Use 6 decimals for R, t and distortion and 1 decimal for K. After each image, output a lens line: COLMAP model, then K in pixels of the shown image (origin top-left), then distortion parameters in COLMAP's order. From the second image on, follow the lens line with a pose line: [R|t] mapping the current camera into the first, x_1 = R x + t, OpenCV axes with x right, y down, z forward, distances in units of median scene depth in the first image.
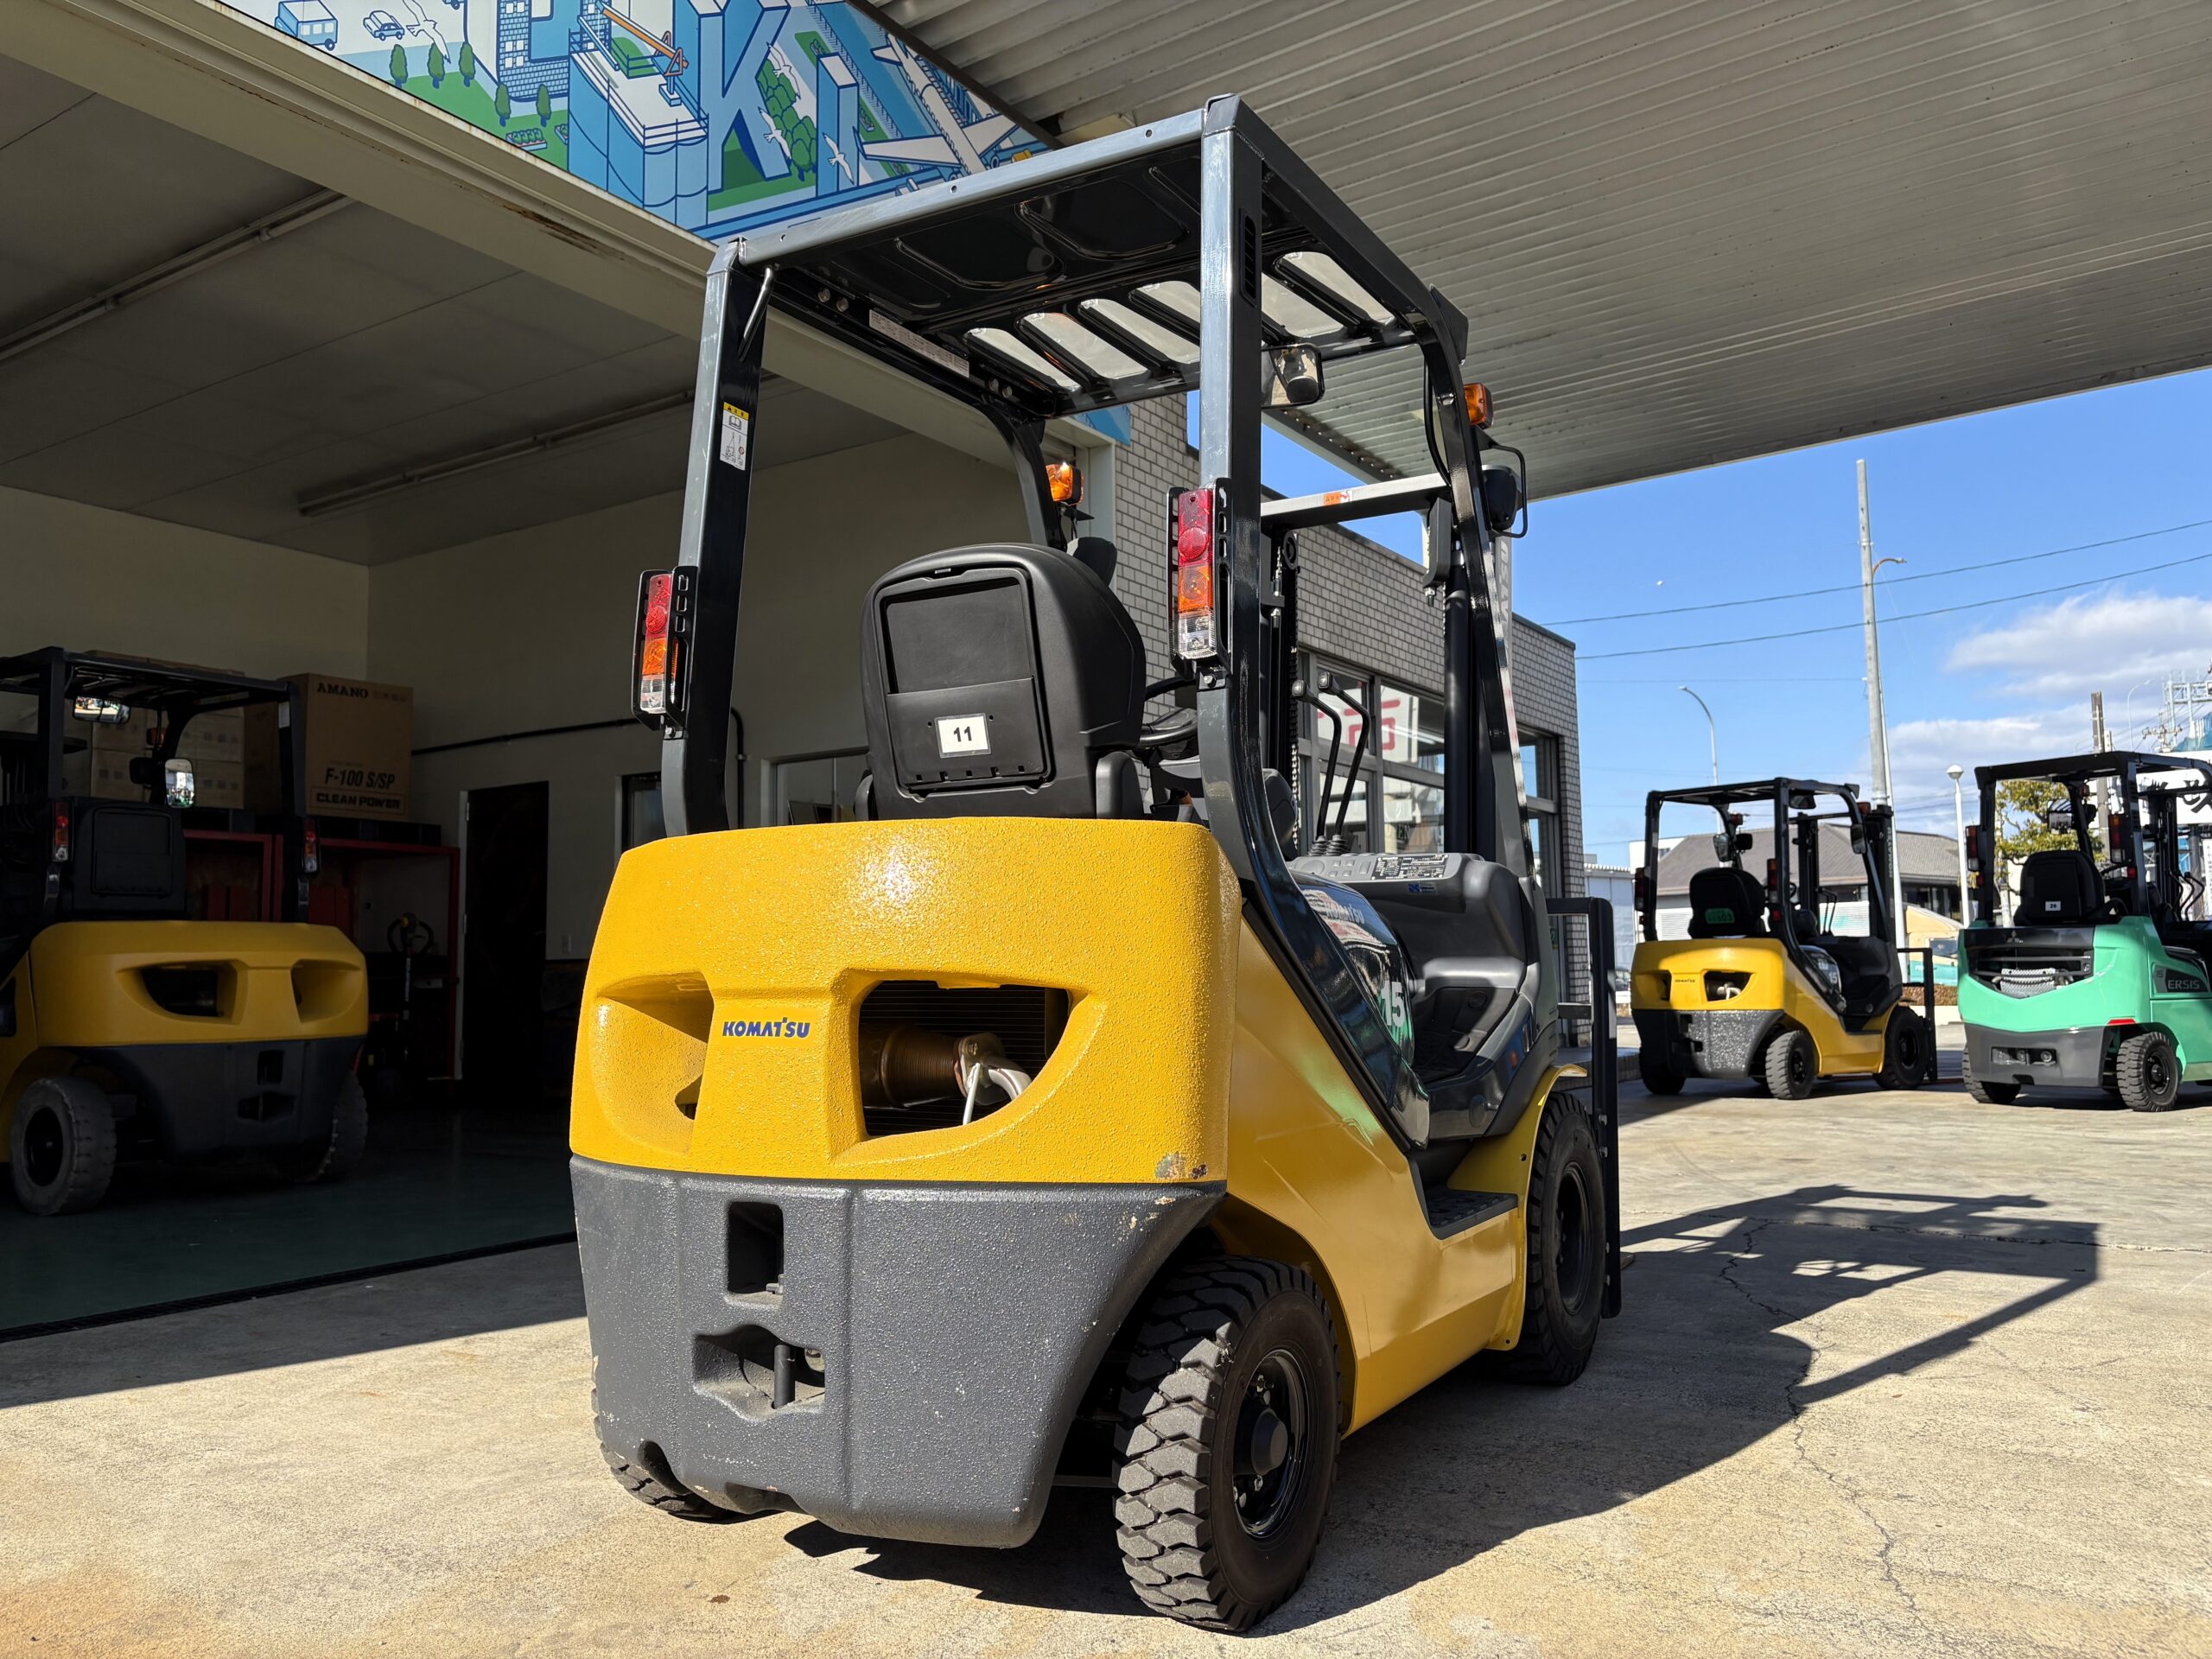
lens RADIAL K [[1695.9, 0, 1108.0], [0, 1695.9, 826.7], [0, 0, 1]] dist [0.046564, -0.025744]
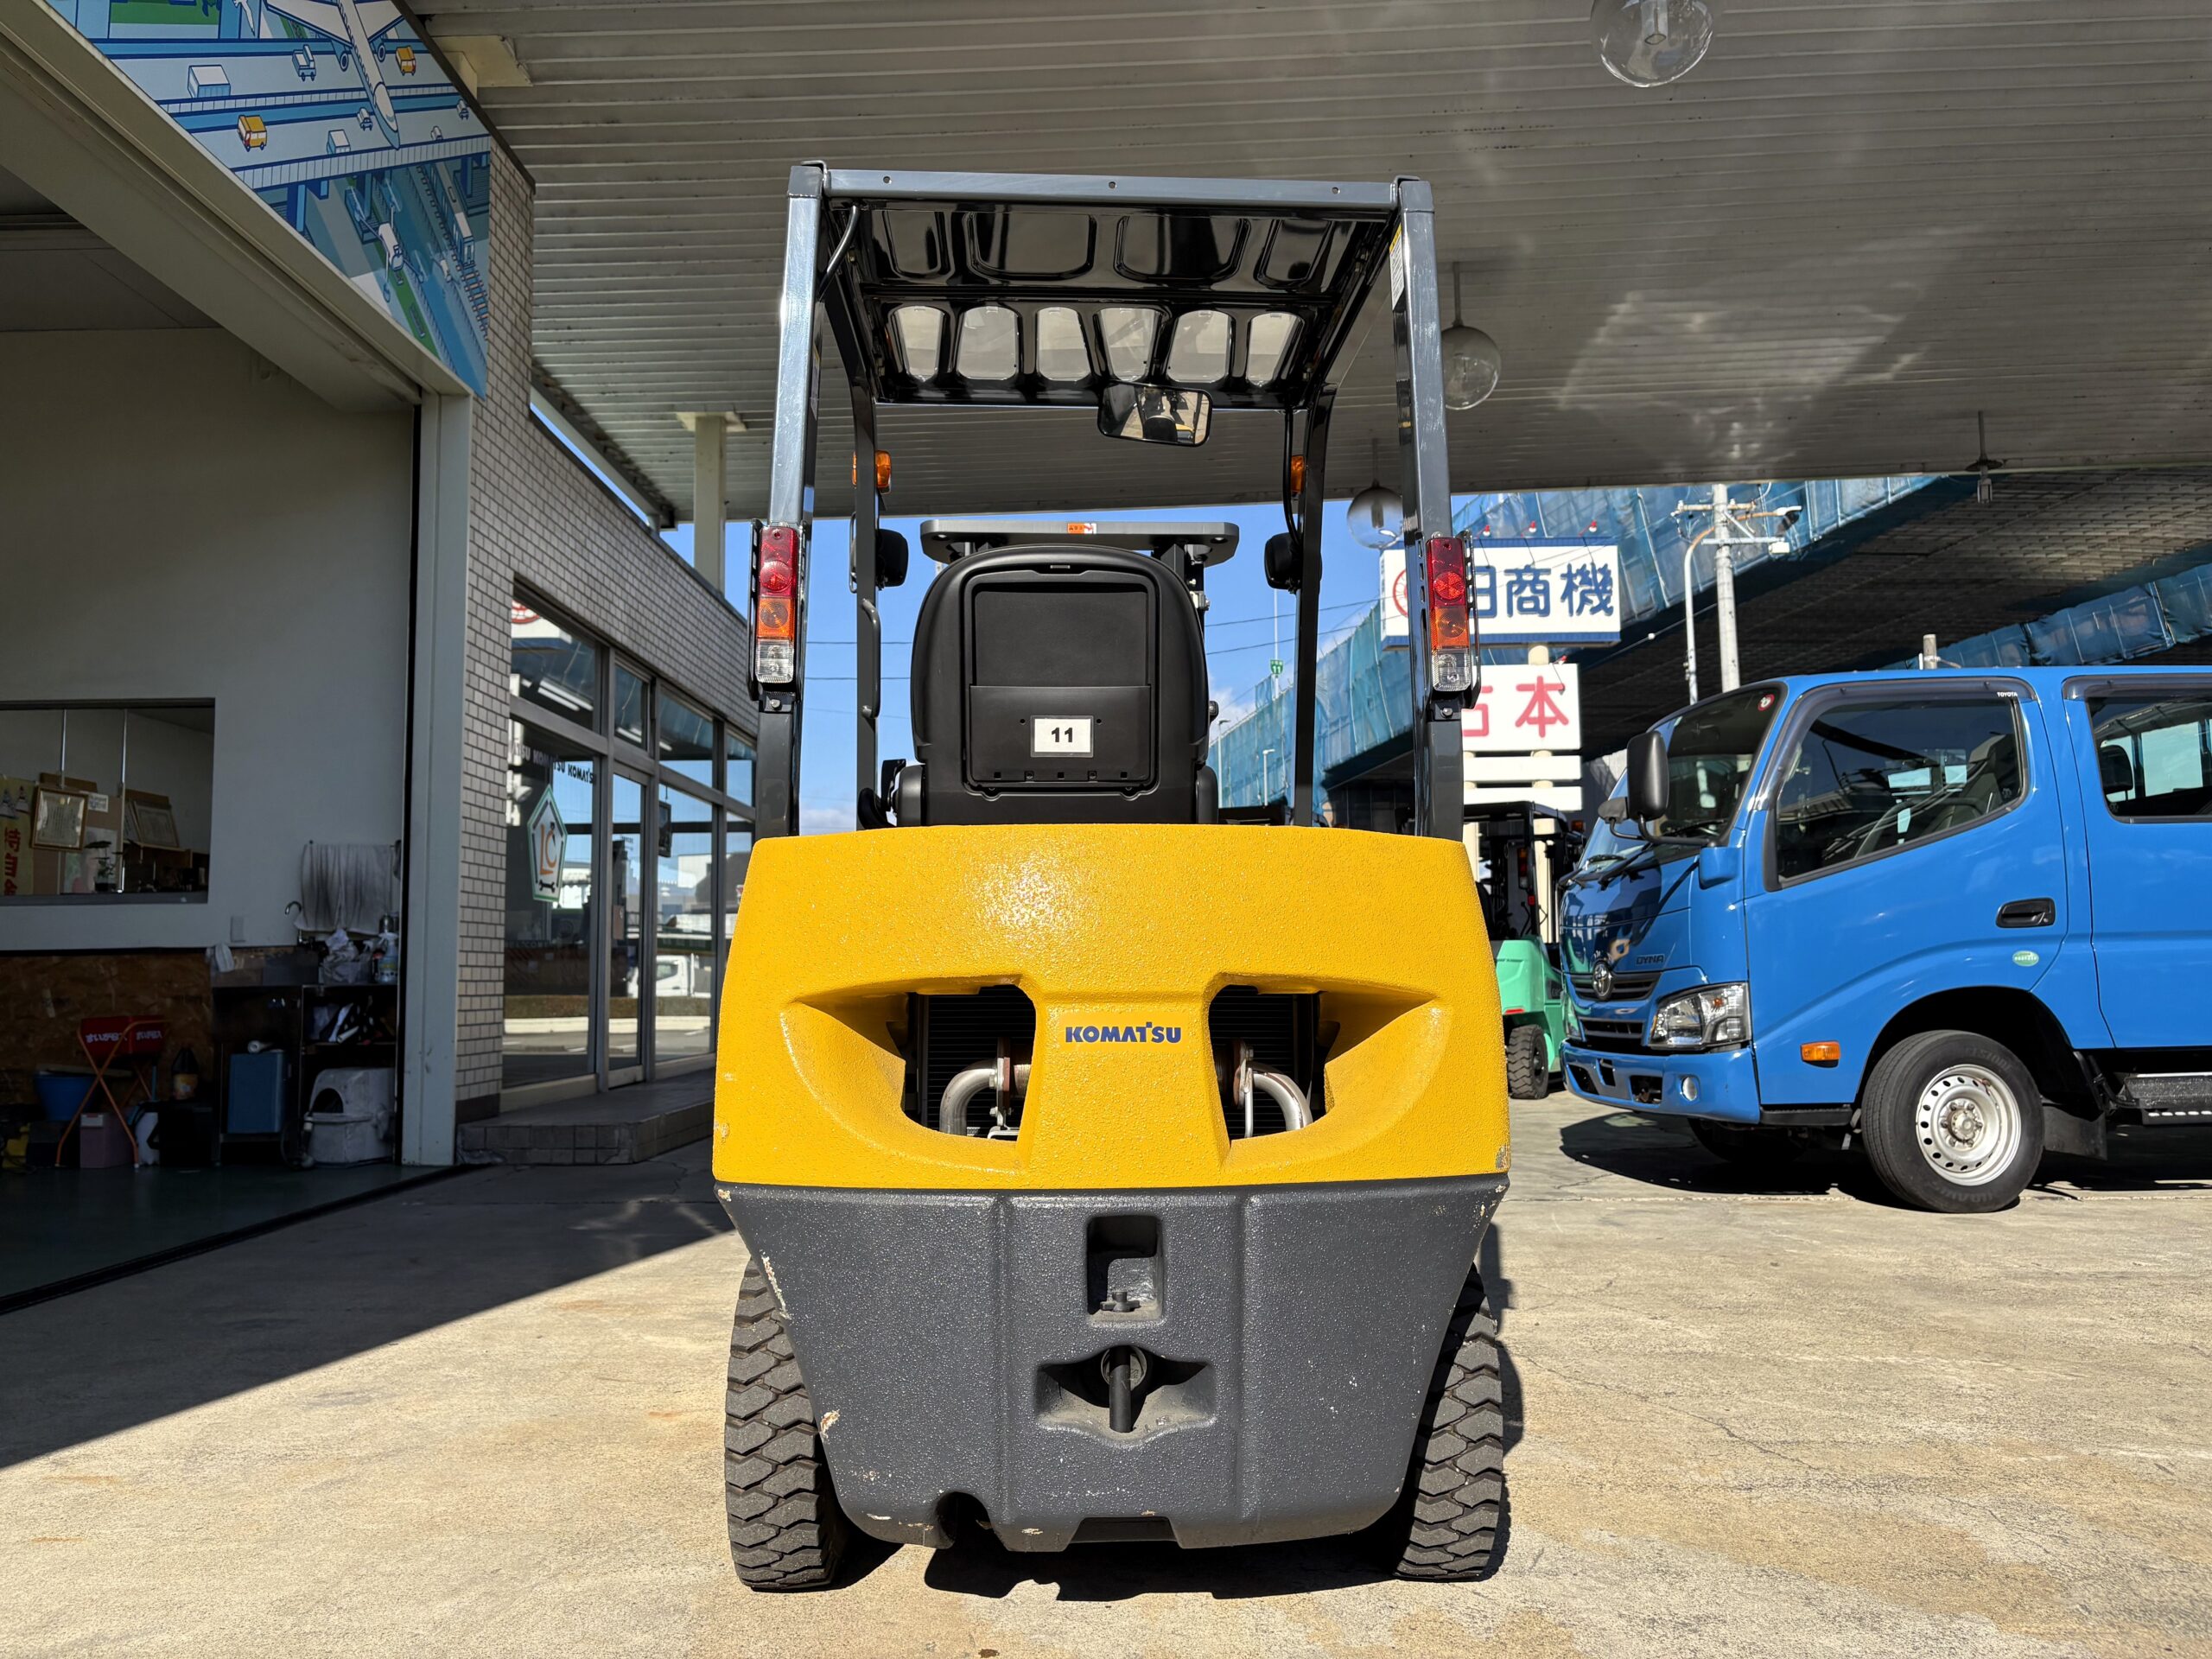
lens RADIAL K [[1694.7, 0, 1098.3], [0, 1694.7, 827.5], [0, 0, 1]] dist [0.067281, -0.081982]
pose [[0.834604, 0.056478, 0.547948, -0.630267], [-0.052621, 0.998355, -0.022753, 0.021049], [-0.548332, -0.009843, 0.836203, 0.176516]]
